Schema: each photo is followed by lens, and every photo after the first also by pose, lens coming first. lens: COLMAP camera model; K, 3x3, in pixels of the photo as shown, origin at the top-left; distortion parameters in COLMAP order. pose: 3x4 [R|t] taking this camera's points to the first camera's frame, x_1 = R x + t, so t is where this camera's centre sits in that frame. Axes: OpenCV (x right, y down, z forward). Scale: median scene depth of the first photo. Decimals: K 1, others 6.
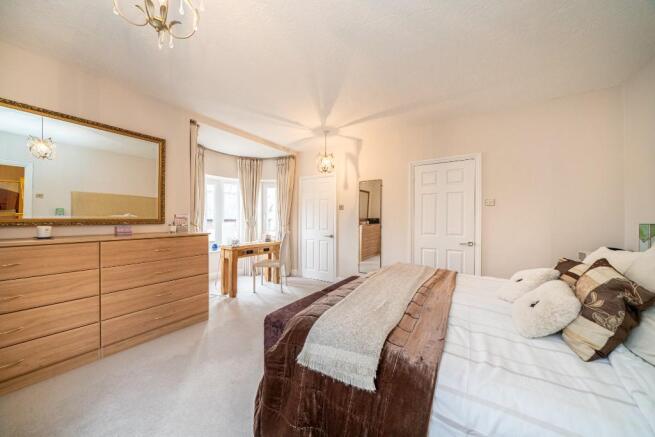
lens RADIAL K [[224.3, 0, 328.0], [0, 224.3, 219.6], [0, 0, 1]] dist [-0.007137, -0.000117]
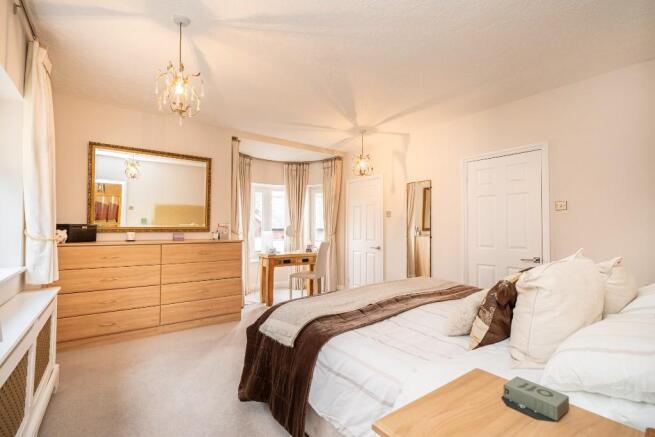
lens RADIAL K [[306.9, 0, 326.9], [0, 306.9, 218.5], [0, 0, 1]] dist [-0.000562, -0.000097]
pose [[0.938984, -0.010279, -0.343808, 0.303480], [-0.002076, 0.999366, -0.035548, 0.005127], [0.343956, 0.034093, 0.938367, -0.218462]]
